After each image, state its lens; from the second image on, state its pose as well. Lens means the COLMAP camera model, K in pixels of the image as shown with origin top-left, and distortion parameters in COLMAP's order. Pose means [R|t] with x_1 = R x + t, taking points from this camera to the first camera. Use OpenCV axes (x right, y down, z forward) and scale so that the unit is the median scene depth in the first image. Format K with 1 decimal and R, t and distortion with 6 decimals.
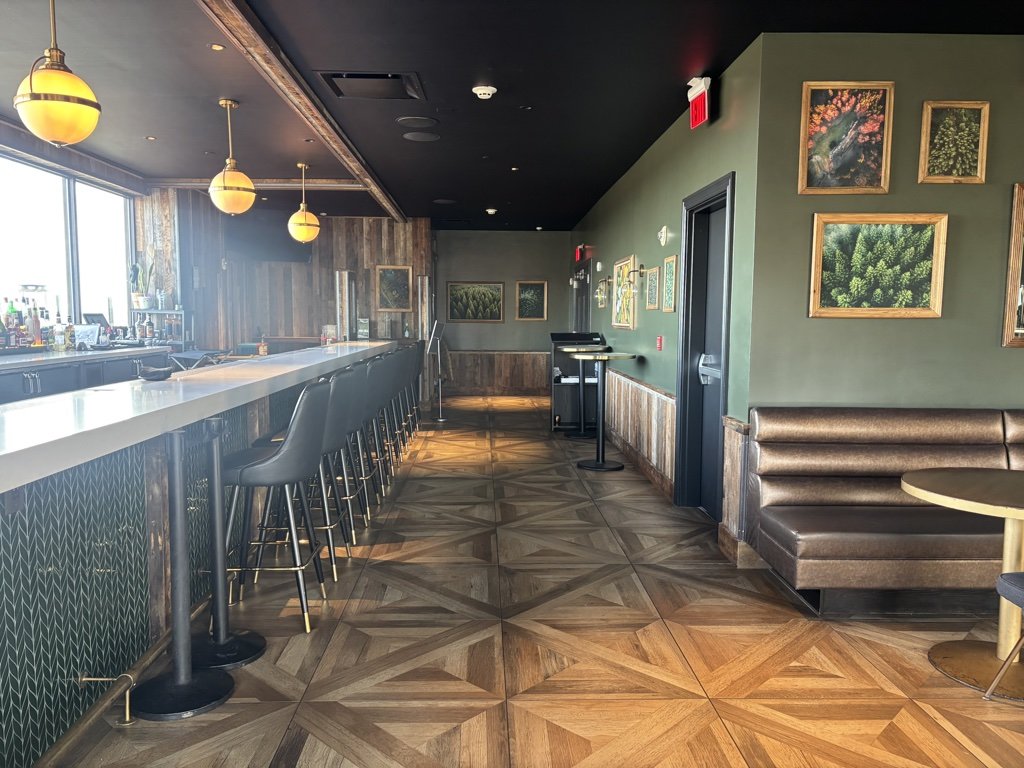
lens RADIAL K [[772.6, 0, 504.4], [0, 772.6, 390.6], [0, 0, 1]] dist [0.060213, -0.059277]
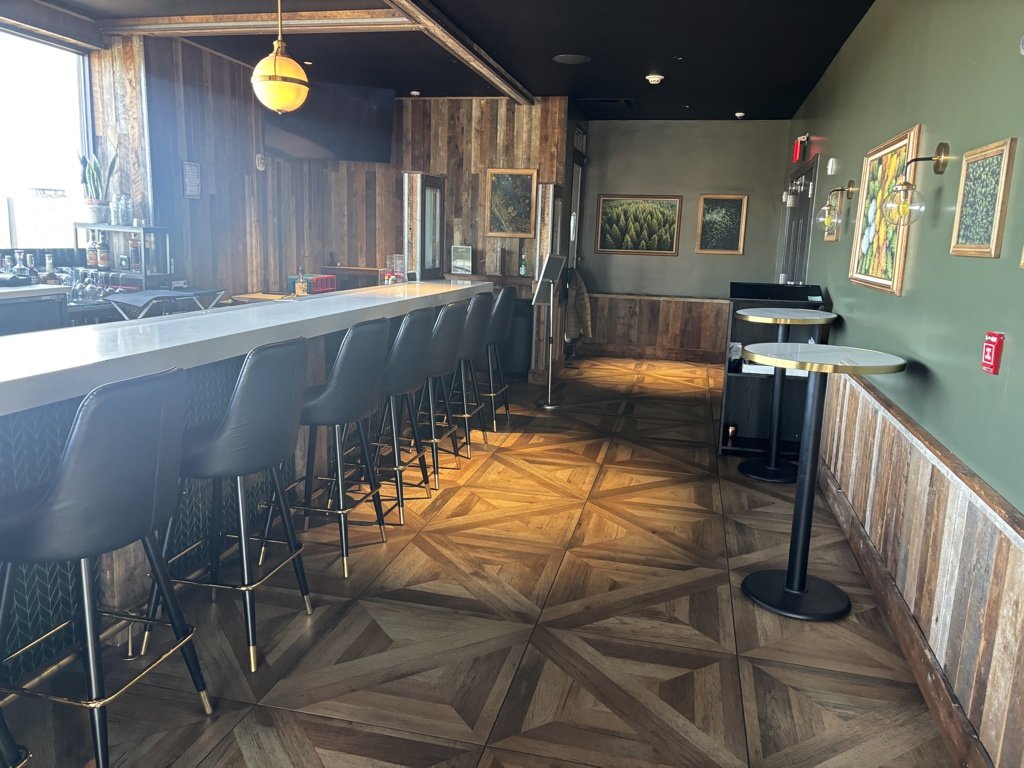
lens RADIAL K [[772.6, 0, 505.8], [0, 772.6, 376.0], [0, 0, 1]] dist [0.060213, -0.059277]
pose [[0.964580, 0.073681, -0.253292, 0.061550], [-0.053104, 0.994779, 0.087145, -0.057461], [0.258391, -0.070608, 0.963457, 0.482653]]
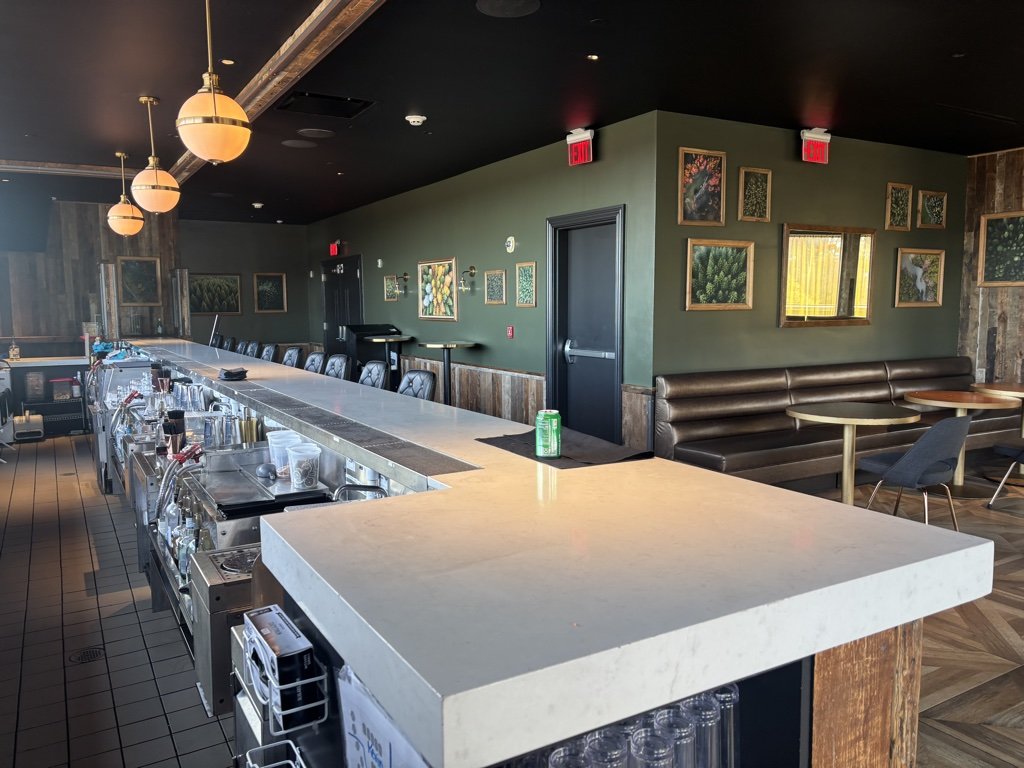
lens RADIAL K [[772.6, 0, 507.7], [0, 772.6, 380.6], [0, 0, 1]] dist [0.060213, -0.059277]
pose [[0.875684, -0.060069, 0.479133, -0.320338], [0.058770, 0.998114, 0.017723, -0.005205], [-0.479294, 0.012639, 0.877563, -0.052366]]
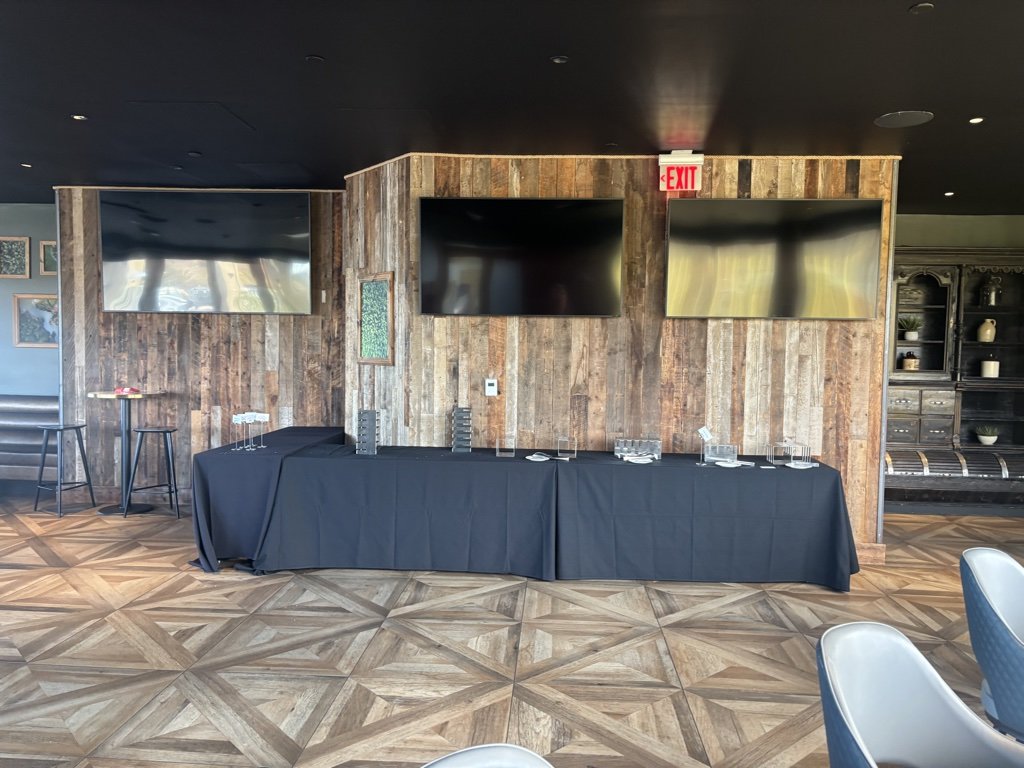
lens RADIAL K [[772.6, 0, 519.8], [0, 772.6, 388.1], [0, 0, 1]] dist [0.060213, -0.059277]
pose [[0.996978, 0.013805, -0.076444, 1.297980], [-0.017106, 0.998942, -0.042697, 0.038115], [0.075774, 0.043875, 0.996159, -0.435544]]
